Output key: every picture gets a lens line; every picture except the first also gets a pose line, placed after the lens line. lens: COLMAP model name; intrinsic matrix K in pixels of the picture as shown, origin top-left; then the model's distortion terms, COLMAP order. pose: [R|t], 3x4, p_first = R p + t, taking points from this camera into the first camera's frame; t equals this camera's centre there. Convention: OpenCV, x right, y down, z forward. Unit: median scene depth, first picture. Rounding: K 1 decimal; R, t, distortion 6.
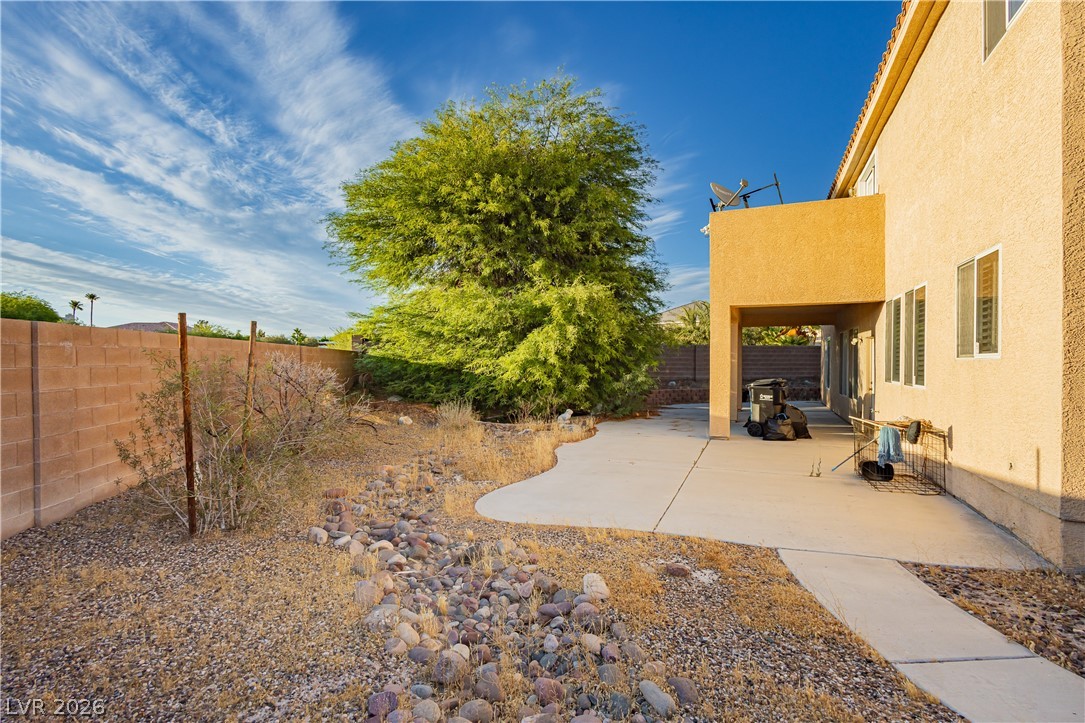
lens RADIAL K [[498.6, 0, 540.3], [0, 498.6, 357.0], [0, 0, 1]] dist [0.001852, -0.000047]
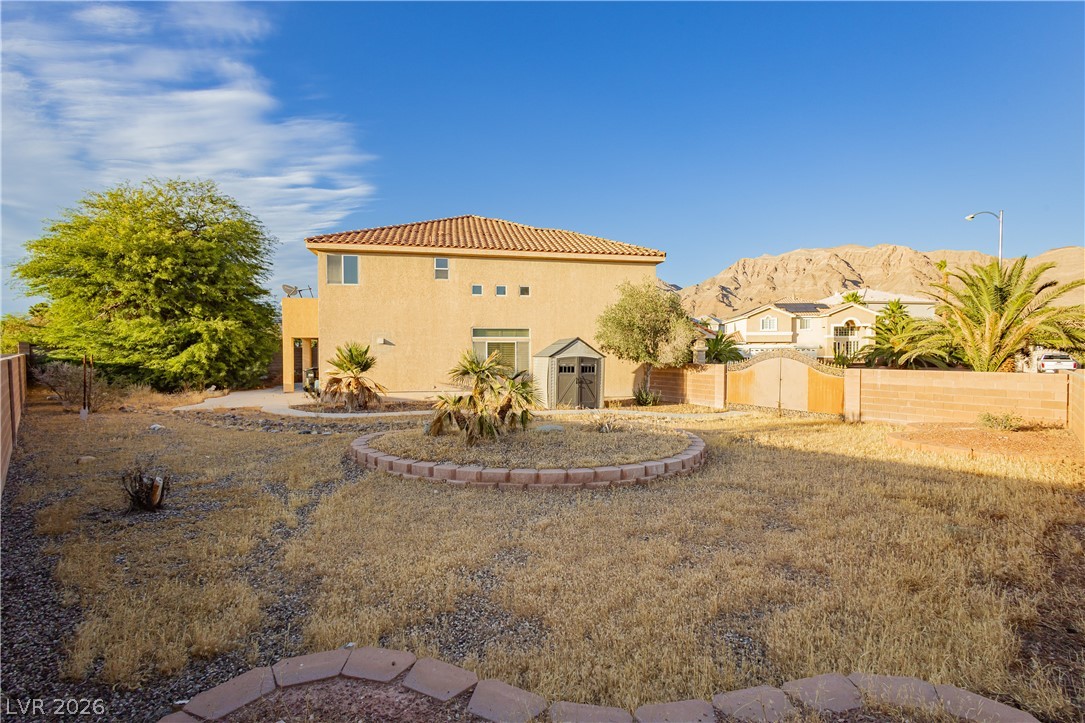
lens RADIAL K [[498.6, 0, 540.3], [0, 498.6, 357.0], [0, 0, 1]] dist [0.001852, -0.000047]
pose [[0.817350, -0.010707, 0.576042, -0.021883], [-0.000095, 0.999825, 0.018719, -0.043959], [-0.576141, -0.015355, 0.817206, -1.310054]]
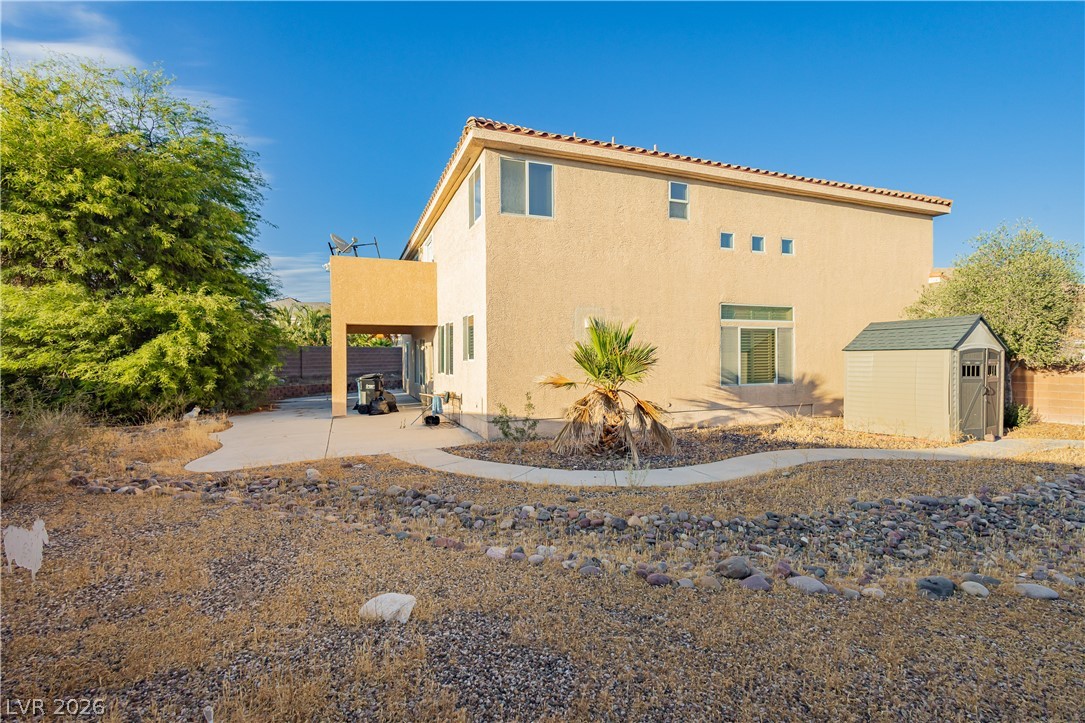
lens RADIAL K [[503.7, 0, 547.2], [0, 503.7, 366.0], [0, 0, 1]] dist [0.002312, 0.000133]
pose [[0.698905, -0.023068, 0.714843, -0.199272], [0.003191, 0.999570, 0.029136, -0.017849], [-0.715208, -0.018082, 0.698678, -0.335869]]
